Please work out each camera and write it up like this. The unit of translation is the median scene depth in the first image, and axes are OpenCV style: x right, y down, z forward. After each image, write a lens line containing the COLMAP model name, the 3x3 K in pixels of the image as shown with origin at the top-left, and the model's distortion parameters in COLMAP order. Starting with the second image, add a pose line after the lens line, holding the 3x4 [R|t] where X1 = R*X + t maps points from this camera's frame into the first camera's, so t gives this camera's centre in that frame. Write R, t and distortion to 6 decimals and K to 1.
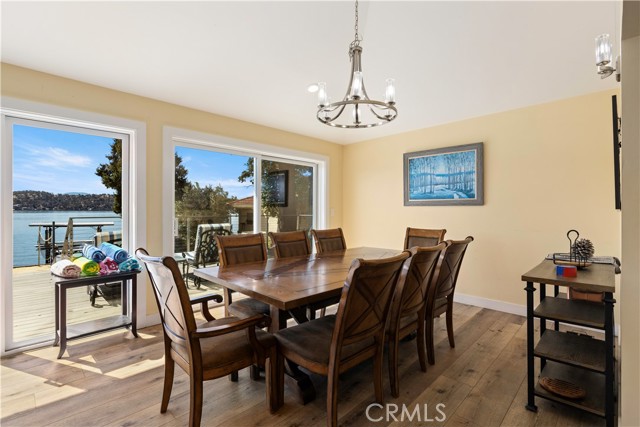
lens RADIAL K [[299.8, 0, 321.7], [0, 299.8, 212.1], [0, 0, 1]] dist [0.001095, -0.000381]
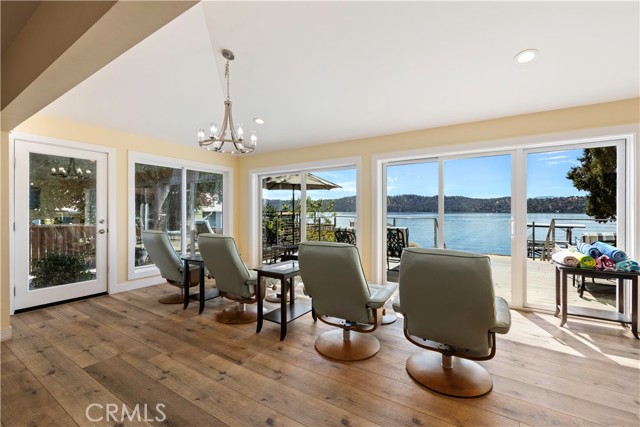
lens RADIAL K [[275.2, 0, 322.1], [0, 275.2, 211.6], [0, 0, 1]] dist [-0.000199, 0.000002]
pose [[0.204729, -0.000914, -0.978818, 0.074638], [-0.008385, 0.999961, -0.002688, 0.000456], [0.978783, 0.008757, 0.204713, -0.235709]]
